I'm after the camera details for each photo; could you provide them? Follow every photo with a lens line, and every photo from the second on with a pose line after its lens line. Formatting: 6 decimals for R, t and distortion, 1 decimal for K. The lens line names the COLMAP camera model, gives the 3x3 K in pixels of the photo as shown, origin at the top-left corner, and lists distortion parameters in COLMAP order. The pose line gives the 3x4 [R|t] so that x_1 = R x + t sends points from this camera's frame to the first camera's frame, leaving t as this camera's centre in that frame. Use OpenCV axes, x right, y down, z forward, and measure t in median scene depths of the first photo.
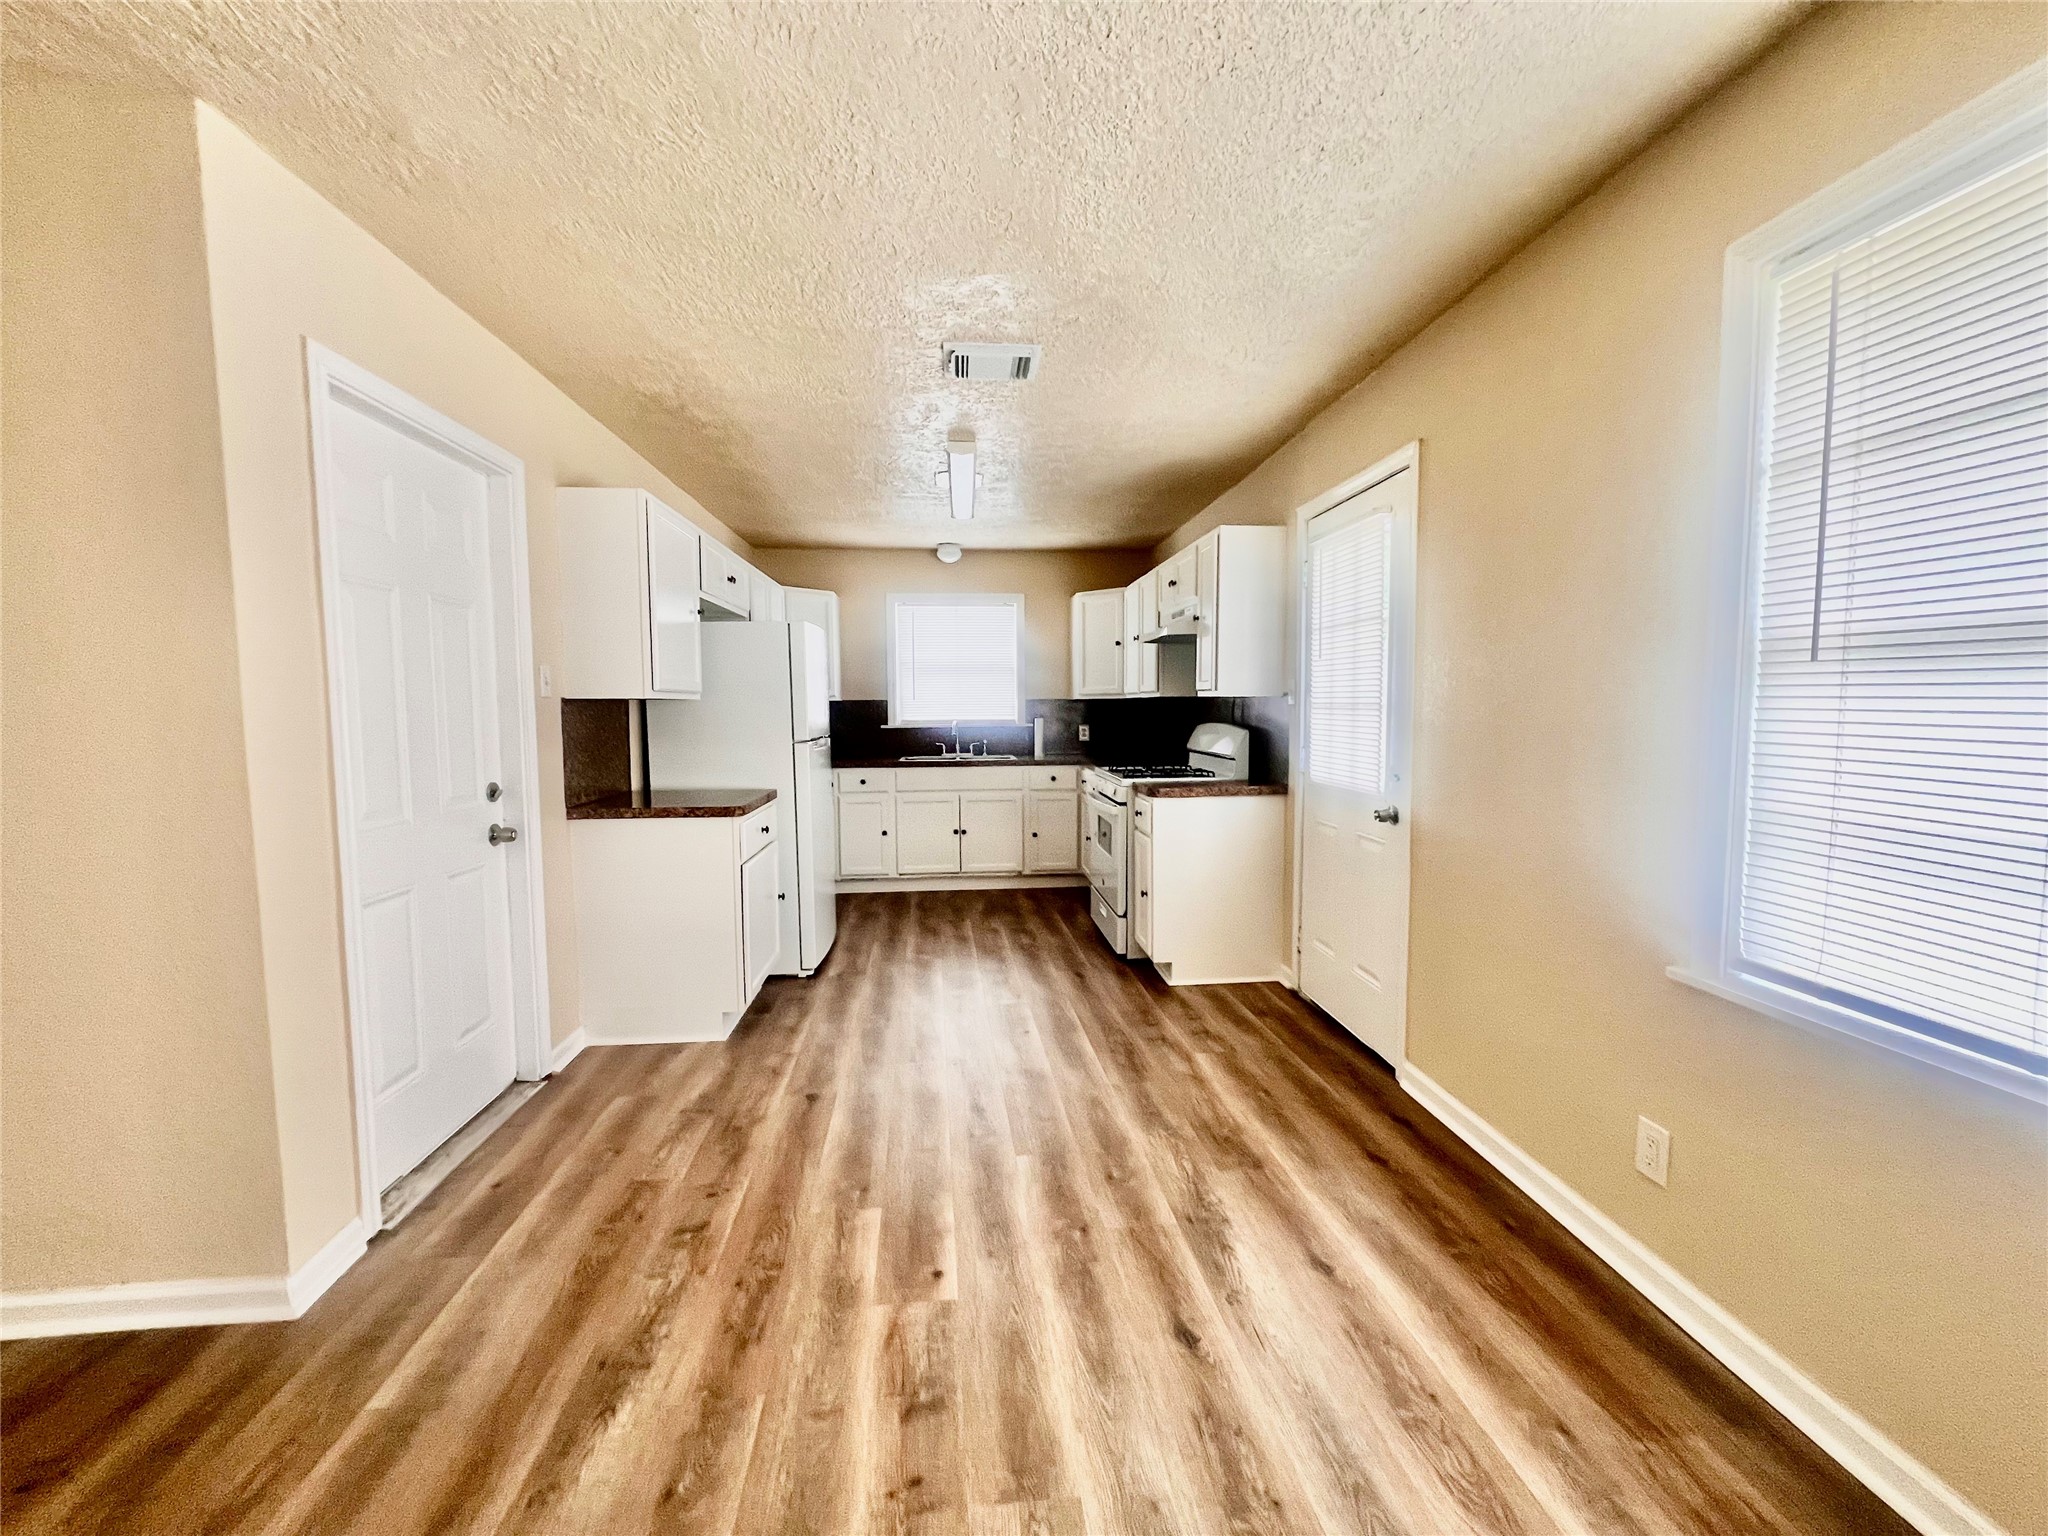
lens RADIAL K [[823.4, 0, 1028.3], [0, 823.4, 761.7], [0, 0, 1]] dist [-0.000849, 0.001160]
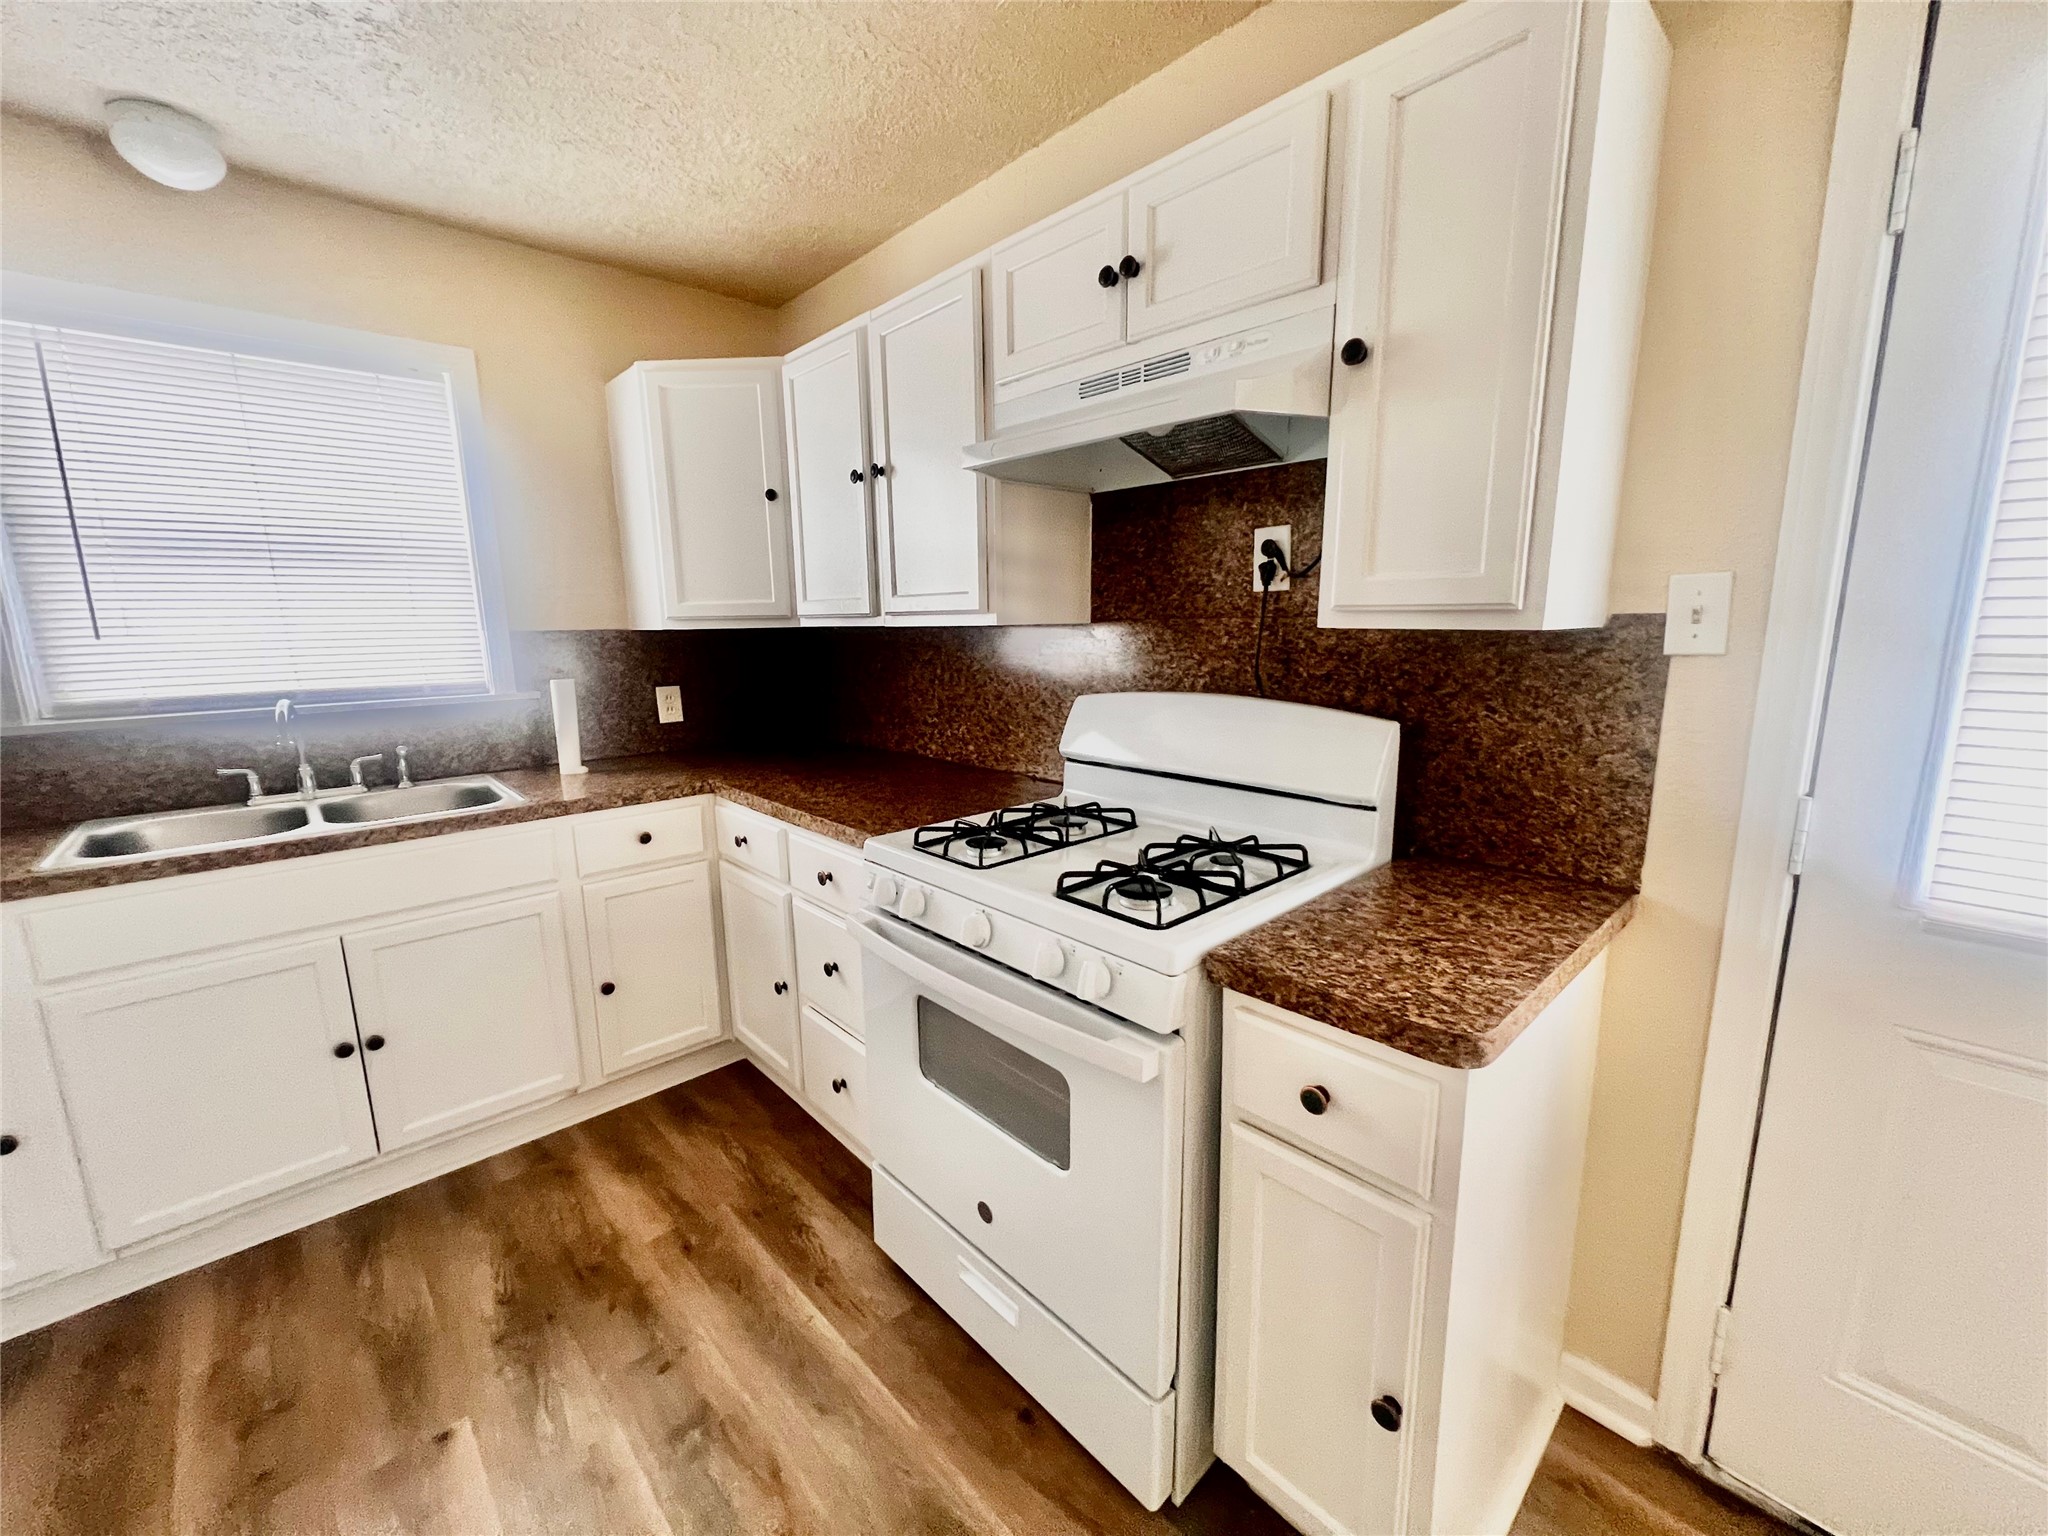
lens RADIAL K [[823.4, 0, 1030.7], [0, 823.4, 758.5], [0, 0, 1]] dist [-0.000849, 0.001160]
pose [[0.796574, -0.116459, 0.593218, -0.061571], [0.056174, 0.991283, 0.119176, -0.064647], [-0.601926, -0.061610, 0.796172, 0.700910]]
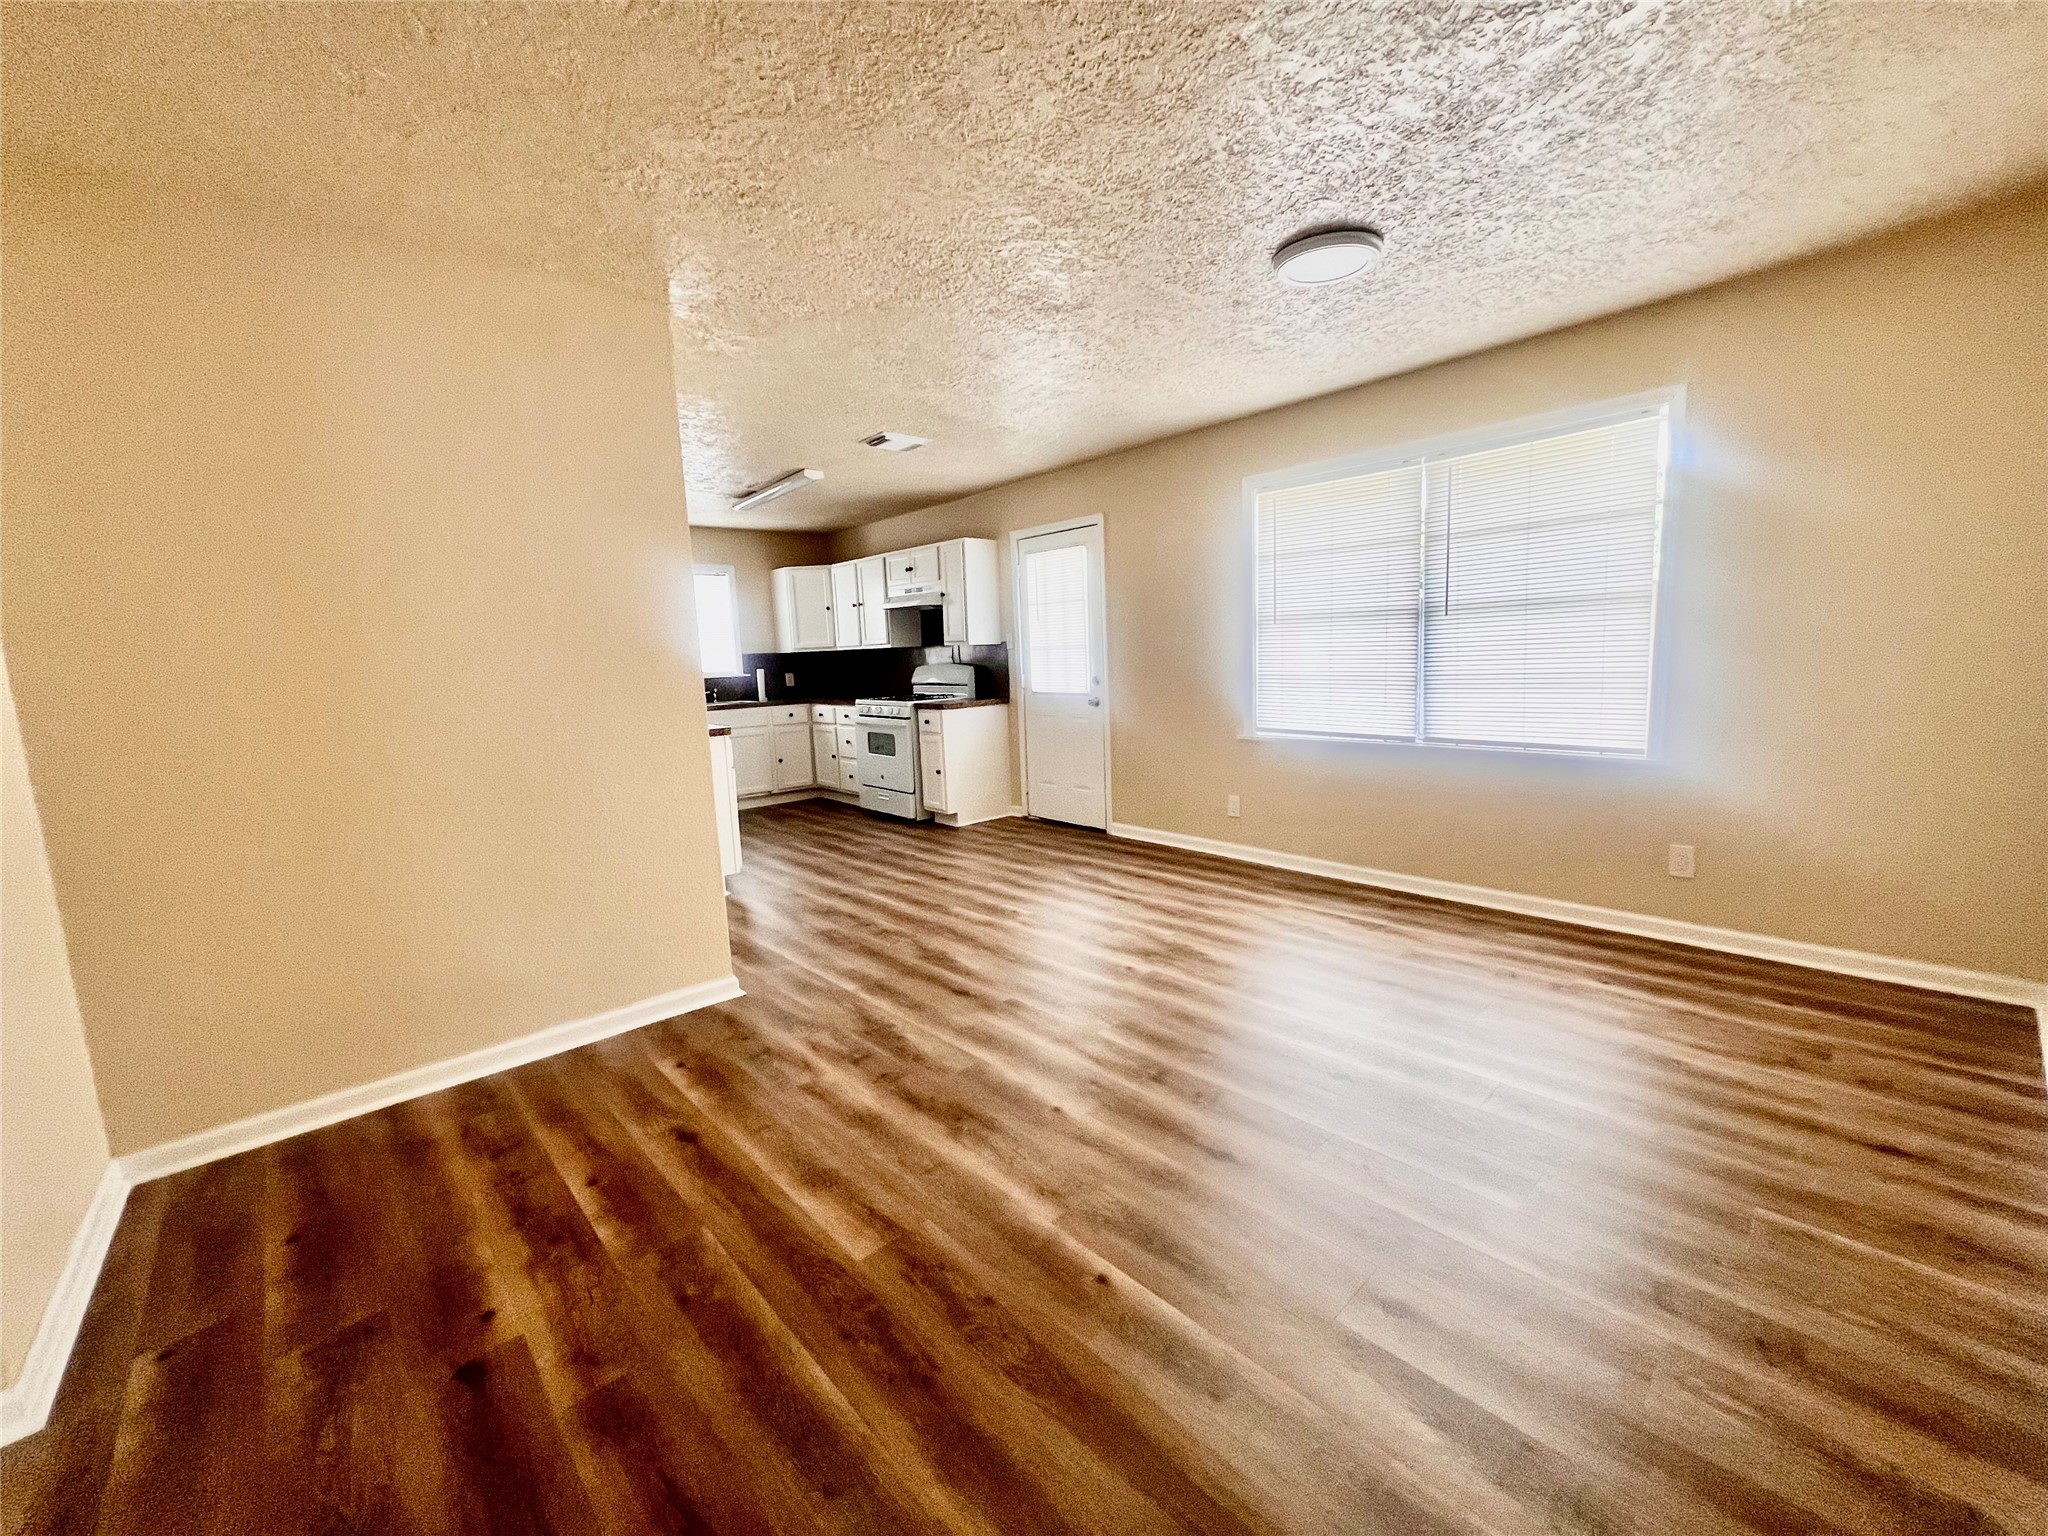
lens RADIAL K [[823.4, 0, 1015.7], [0, 823.4, 769.8], [0, 0, 1]] dist [-0.000849, 0.001160]
pose [[0.811801, -0.106718, 0.574099, -0.519217], [0.072564, 0.993974, 0.082160, 0.030524], [-0.579408, -0.025039, 0.814653, -0.298380]]
